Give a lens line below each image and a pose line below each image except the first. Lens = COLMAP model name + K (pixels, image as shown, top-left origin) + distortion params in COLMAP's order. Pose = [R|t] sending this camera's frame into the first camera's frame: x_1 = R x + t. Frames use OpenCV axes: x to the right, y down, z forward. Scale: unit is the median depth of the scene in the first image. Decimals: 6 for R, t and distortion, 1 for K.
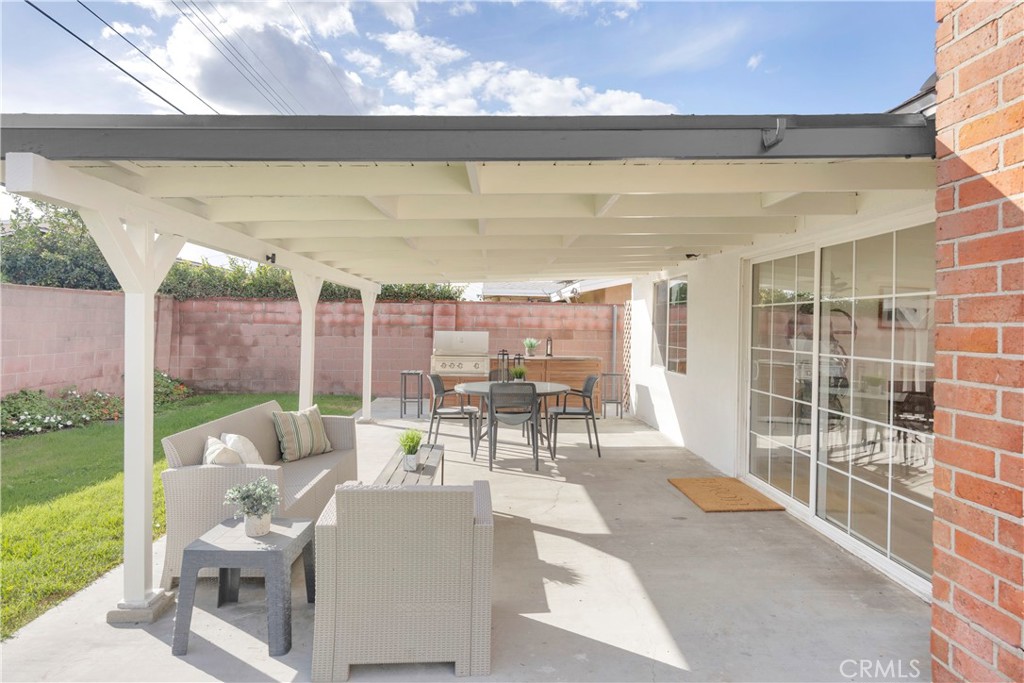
lens RADIAL K [[590.1, 0, 530.4], [0, 590.1, 320.8], [0, 0, 1]] dist [0.009039, 0.001247]
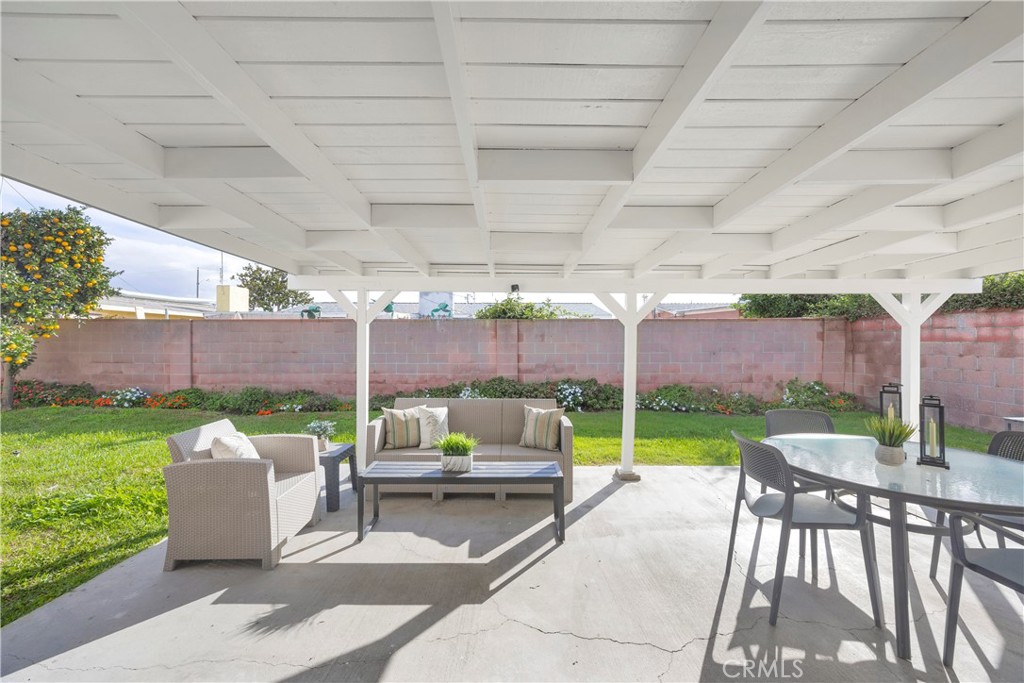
lens RADIAL K [[420.5, 0, 512.8], [0, 420.5, 340.4], [0, 0, 1]] dist [-0.003764, -0.000266]
pose [[-0.057185, -0.017377, -0.998212, 0.200941], [0.004038, 0.999836, -0.017636, 0.011787], [0.998355, -0.005039, -0.057105, 0.426711]]
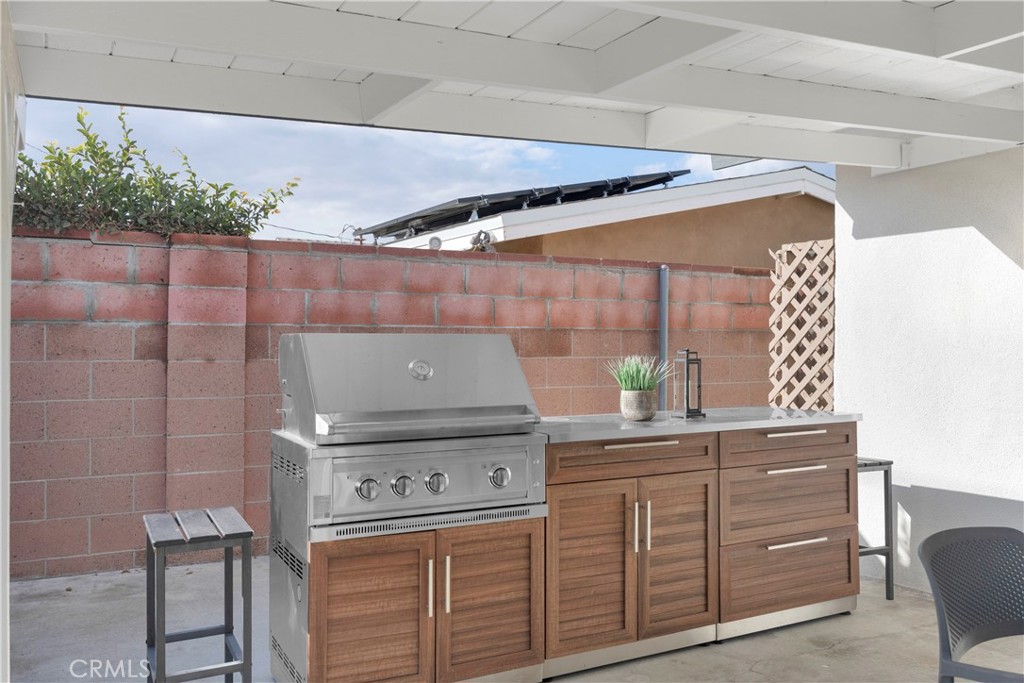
lens RADIAL K [[837.4, 0, 510.9], [0, 837.4, 341.8], [0, 0, 1]] dist [-0.002868, 0.000695]
pose [[0.913168, -0.014664, 0.407320, -0.181076], [0.006017, 0.999729, 0.022502, 0.011165], [-0.407539, -0.018097, 0.913008, 0.553496]]
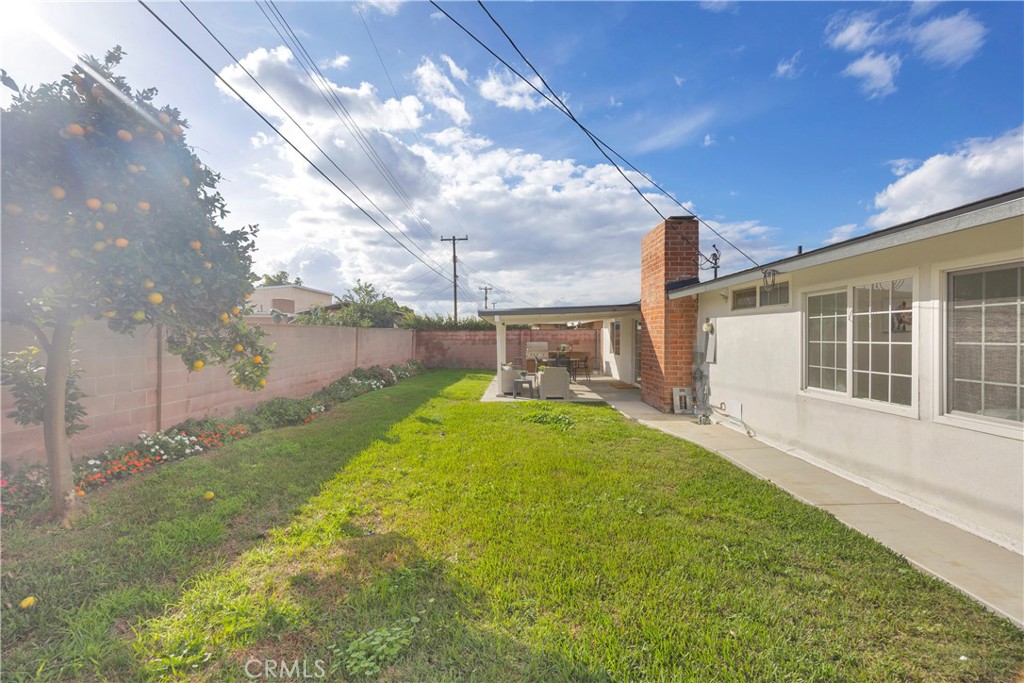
lens RADIAL K [[420.5, 0, 508.0], [0, 420.5, 340.7], [0, 0, 1]] dist [-0.003764, -0.000266]
pose [[0.996162, -0.018554, -0.085539, -0.070587], [0.019844, 0.999701, 0.014260, -0.014162], [0.085249, -0.015903, 0.996233, -0.716650]]
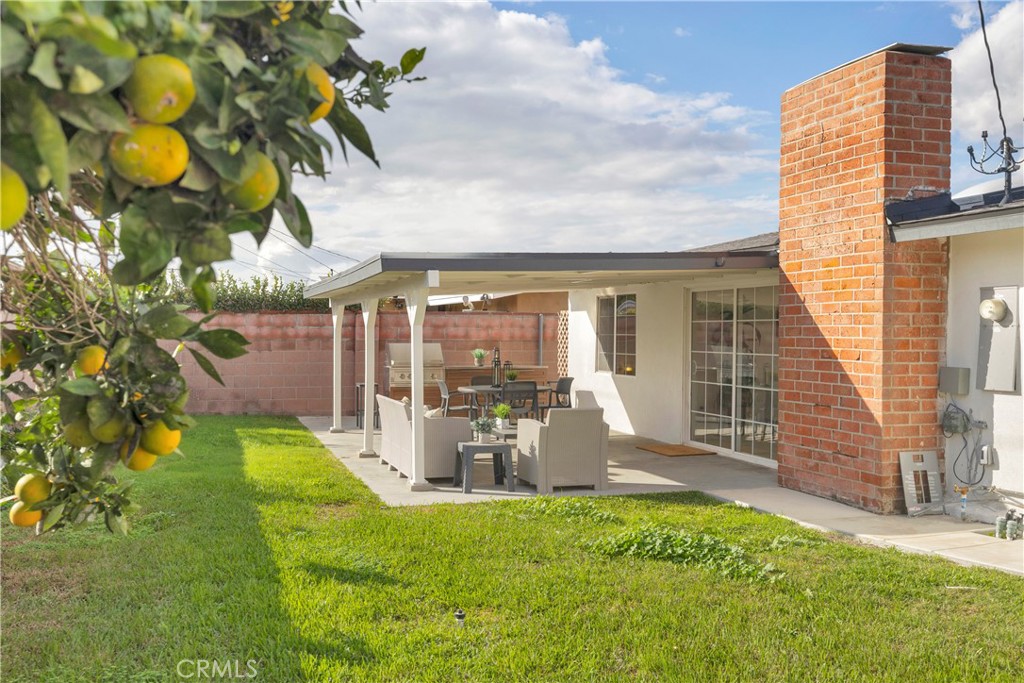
lens RADIAL K [[995.8, 0, 515.6], [0, 995.8, 338.1], [0, 0, 1]] dist [-0.007993, 0.000000]
pose [[0.970772, -0.013075, 0.239646, -0.299500], [0.009595, 0.999831, 0.015680, -0.013767], [-0.239810, -0.012923, 0.970734, -0.597382]]
